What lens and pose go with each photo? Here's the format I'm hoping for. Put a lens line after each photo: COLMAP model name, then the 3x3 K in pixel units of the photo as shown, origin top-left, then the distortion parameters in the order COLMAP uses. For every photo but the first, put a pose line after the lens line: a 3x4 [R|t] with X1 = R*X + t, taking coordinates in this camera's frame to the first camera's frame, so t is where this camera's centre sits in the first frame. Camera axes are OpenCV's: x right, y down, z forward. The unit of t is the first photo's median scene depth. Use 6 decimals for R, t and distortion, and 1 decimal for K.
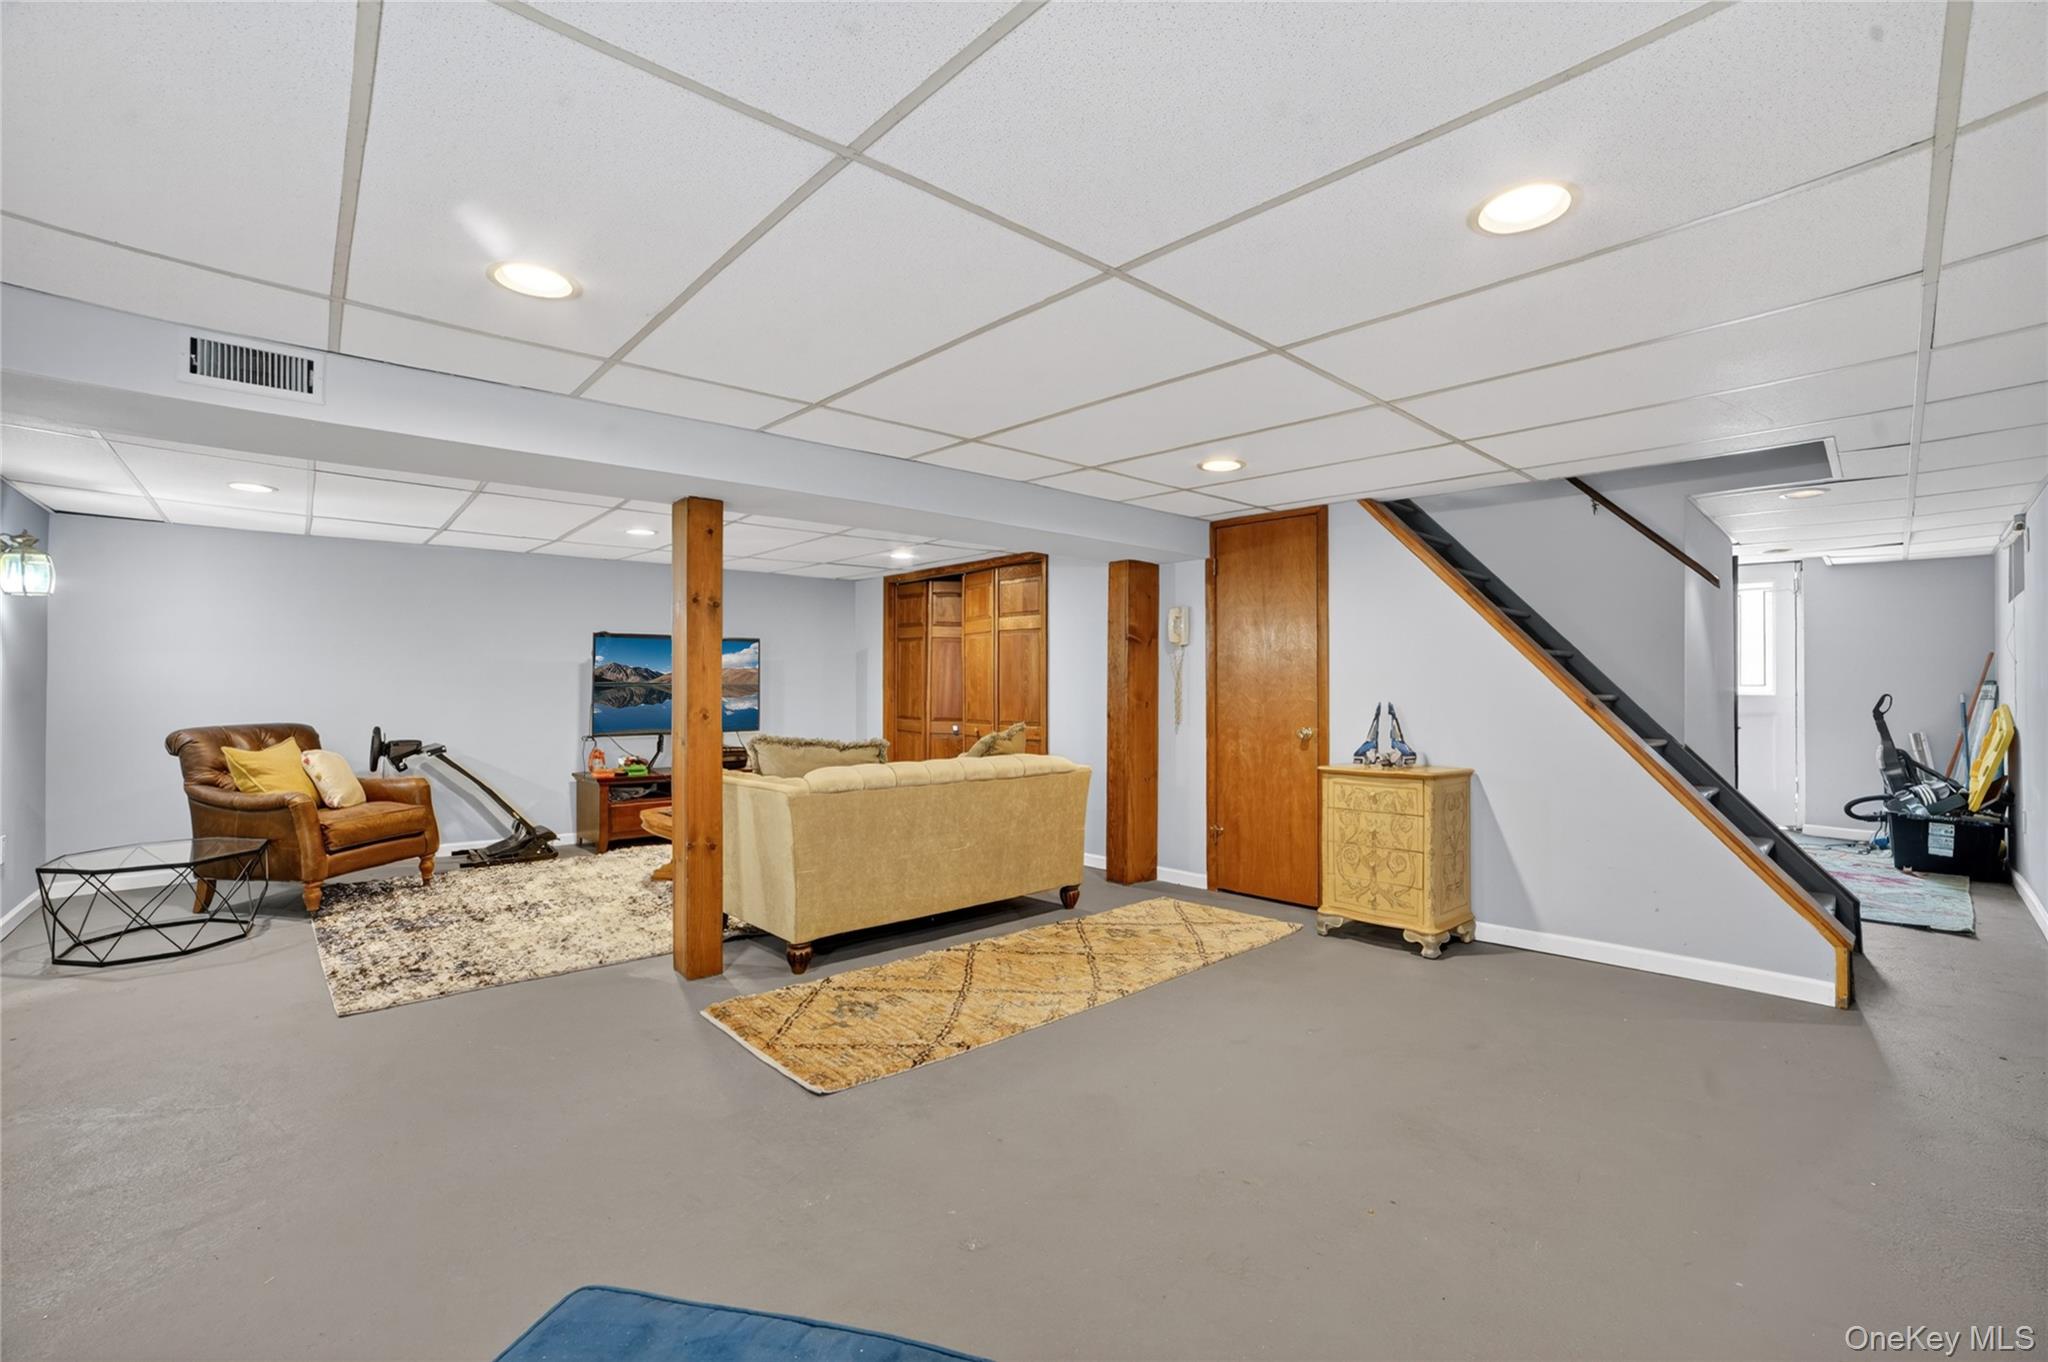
lens RADIAL K [[909.7, 0, 1014.8], [0, 909.7, 682.5], [0, 0, 1]] dist [-0.072068, 0.034299]
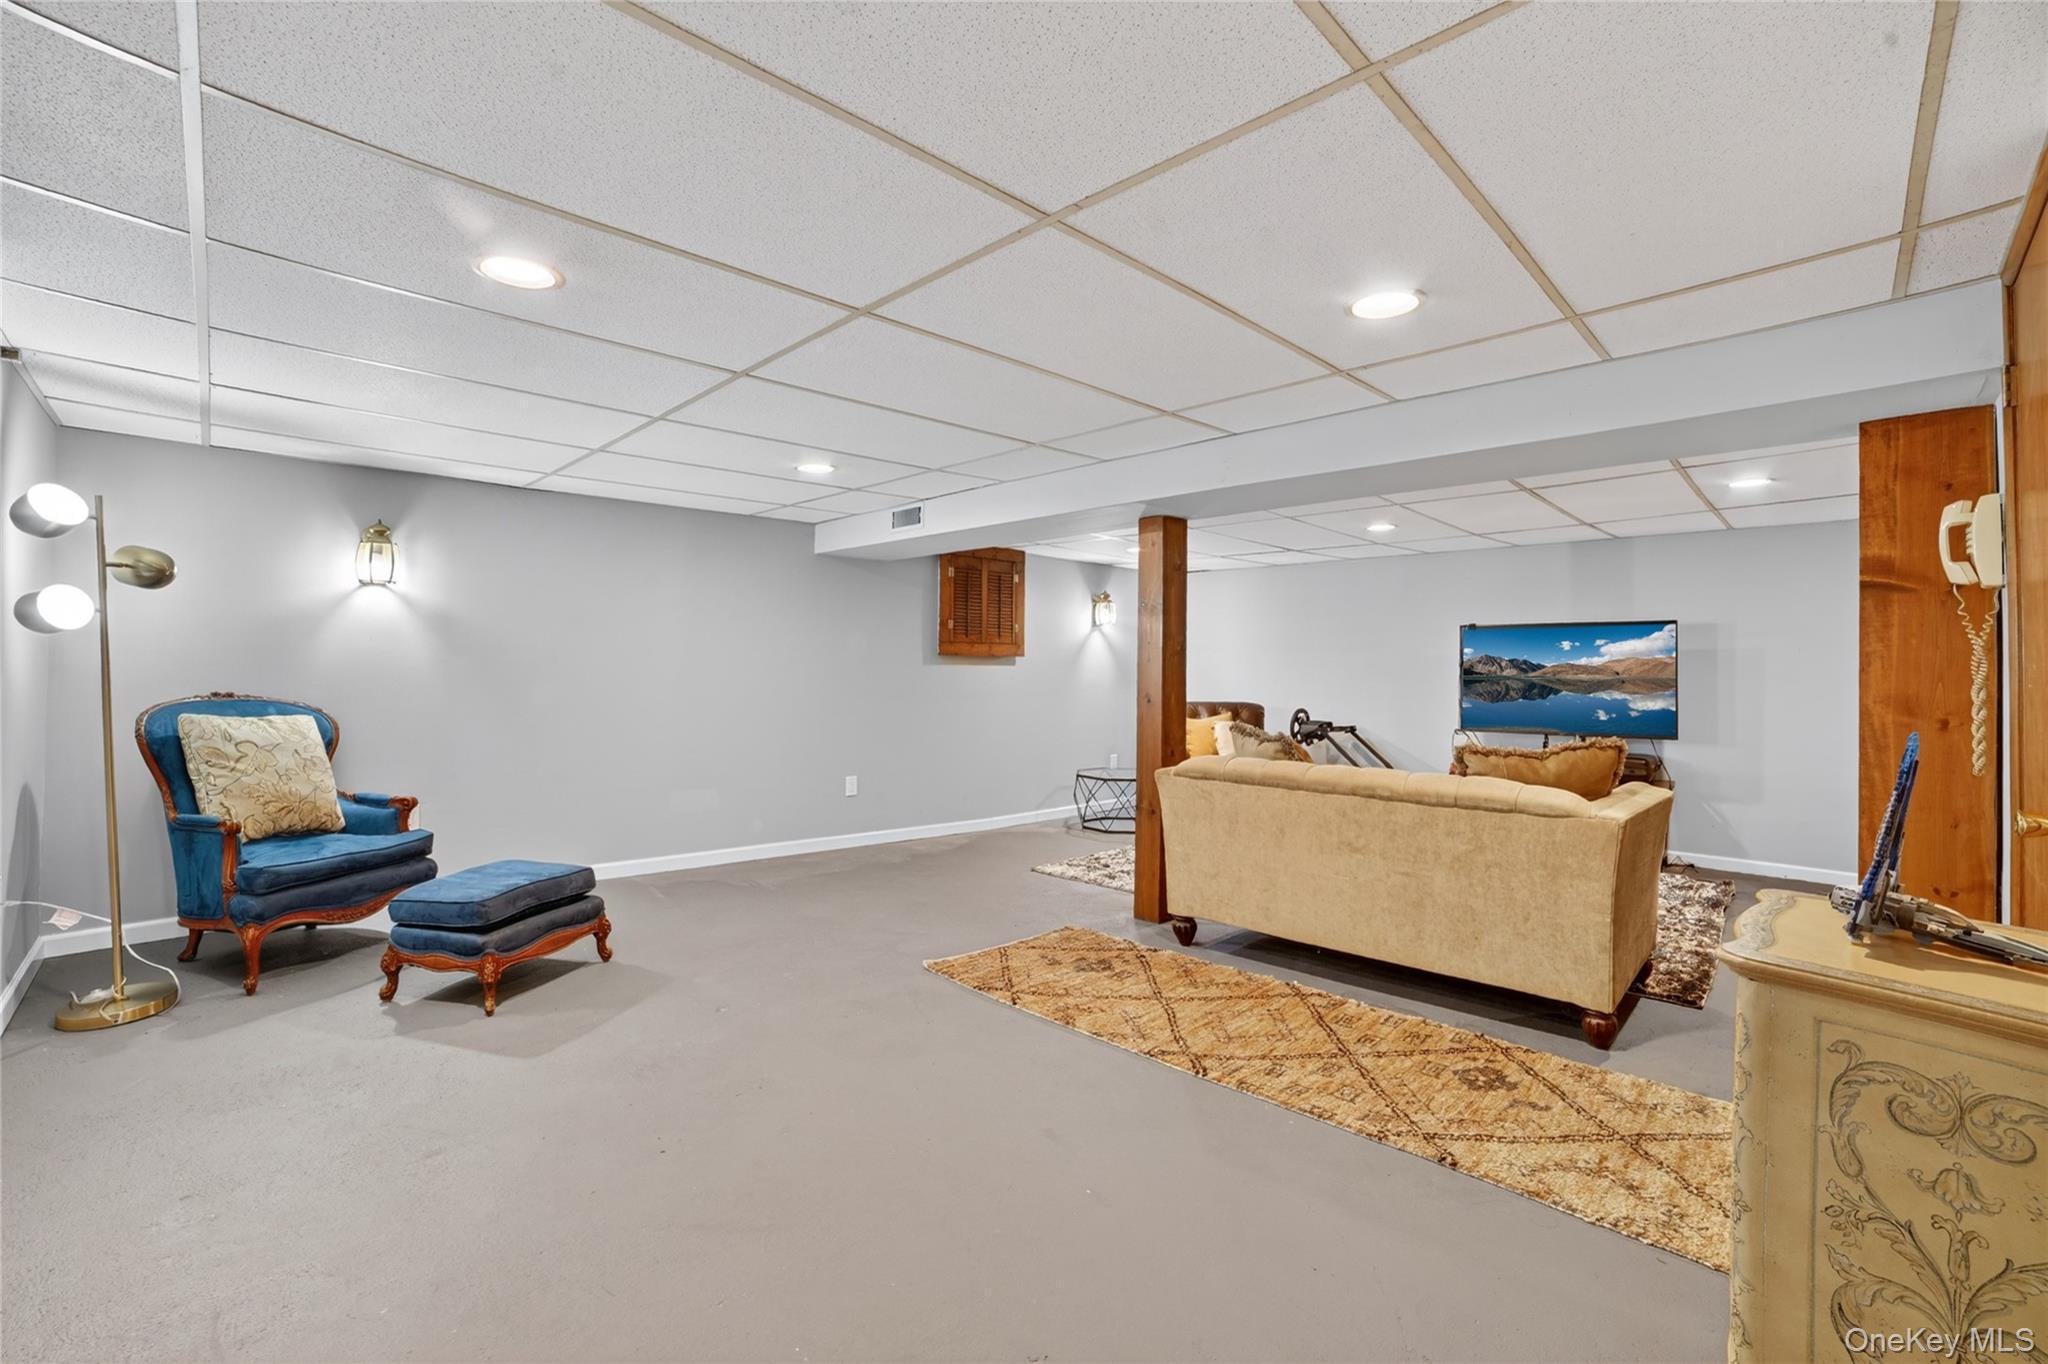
lens RADIAL K [[928.7, 0, 1031.9], [0, 928.7, 635.6], [0, 0, 1]] dist [-0.001765, -0.000001]
pose [[0.043046, -0.048205, -0.997909, 0.708481], [-0.005156, 0.998811, -0.048471, 0.010530], [0.999060, 0.007231, 0.042746, 0.634238]]
